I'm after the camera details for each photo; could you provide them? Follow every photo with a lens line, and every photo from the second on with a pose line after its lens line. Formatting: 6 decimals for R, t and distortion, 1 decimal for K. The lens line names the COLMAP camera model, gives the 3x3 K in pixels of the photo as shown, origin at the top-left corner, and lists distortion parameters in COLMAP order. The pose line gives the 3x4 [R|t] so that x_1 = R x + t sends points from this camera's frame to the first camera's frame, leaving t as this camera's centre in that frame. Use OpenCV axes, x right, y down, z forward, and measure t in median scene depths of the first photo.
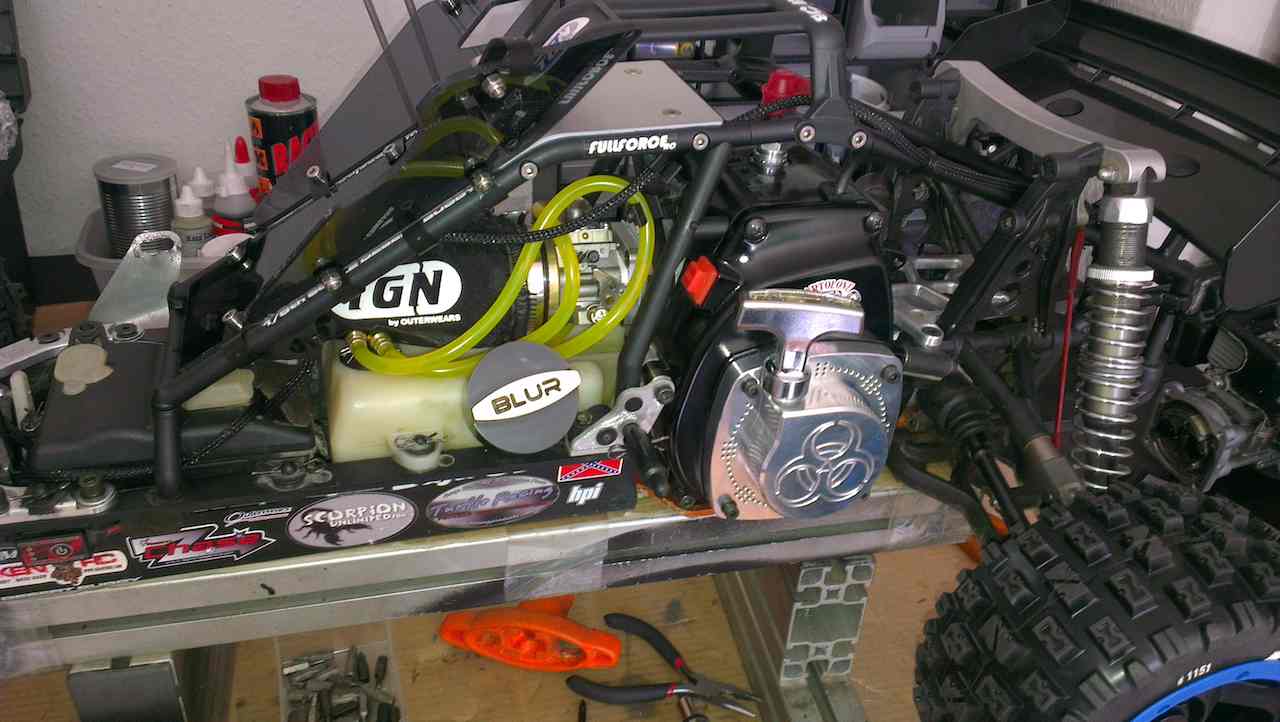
lens RADIAL K [[1027.4, 0, 640.0], [0, 1027.4, 361.0], [0, 0, 1]] dist [0.125943, -0.209828]
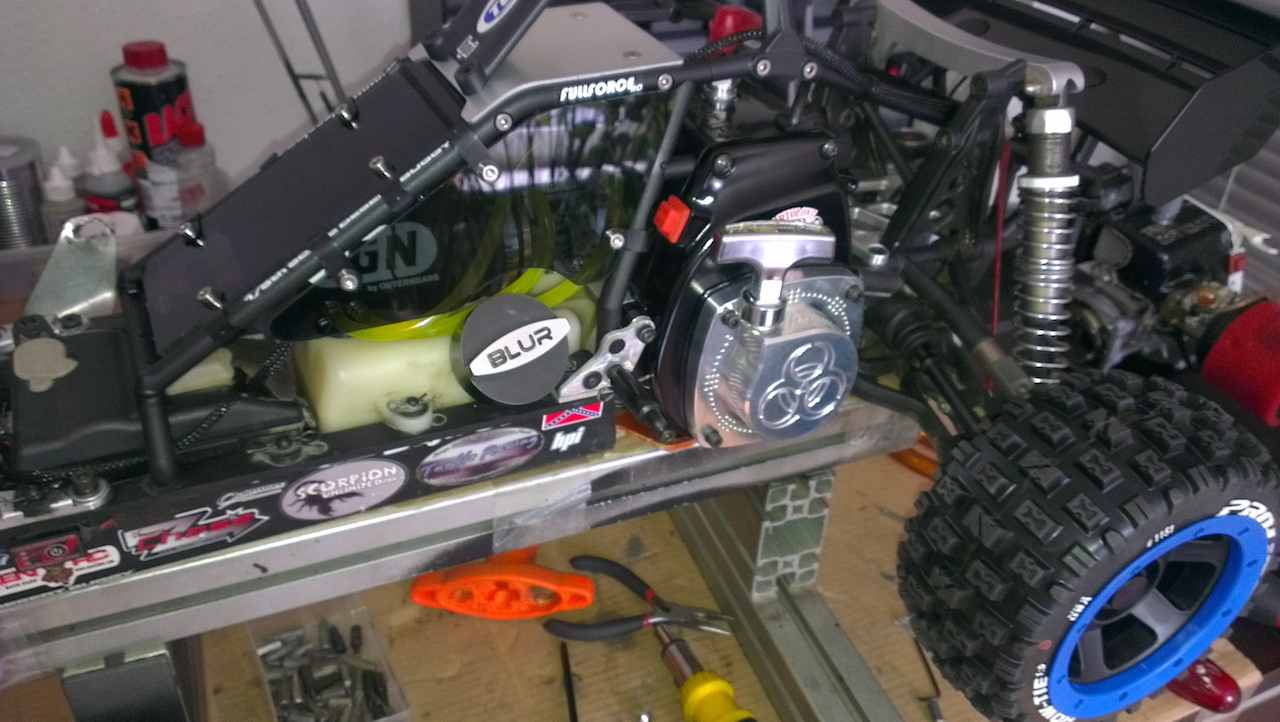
lens RADIAL K [[1036.3, 0, 640.0], [0, 1036.3, 361.0], [0, 0, 1]] dist [0.122472, -0.223422]
pose [[0.987380, -0.098240, 0.124218, -0.111968], [0.091742, 0.994150, 0.057005, -0.000068], [-0.129092, -0.044889, 0.990616, -0.024787]]
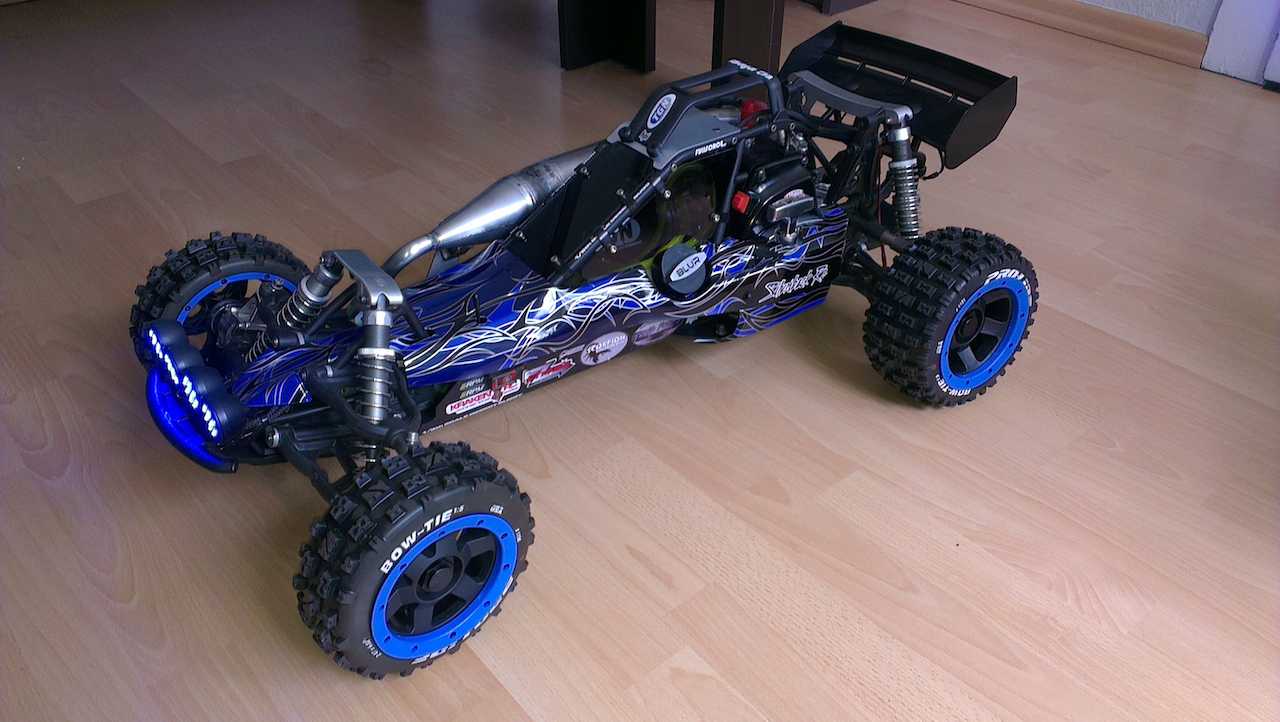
lens RADIAL K [[1027.4, 0, 640.0], [0, 1027.4, 361.0], [0, 0, 1]] dist [0.125943, -0.209828]
pose [[0.943023, -0.230653, 0.239805, -0.727702], [0.219008, 0.972874, 0.074504, 0.040058], [-0.250485, -0.017740, 0.967958, -1.055531]]
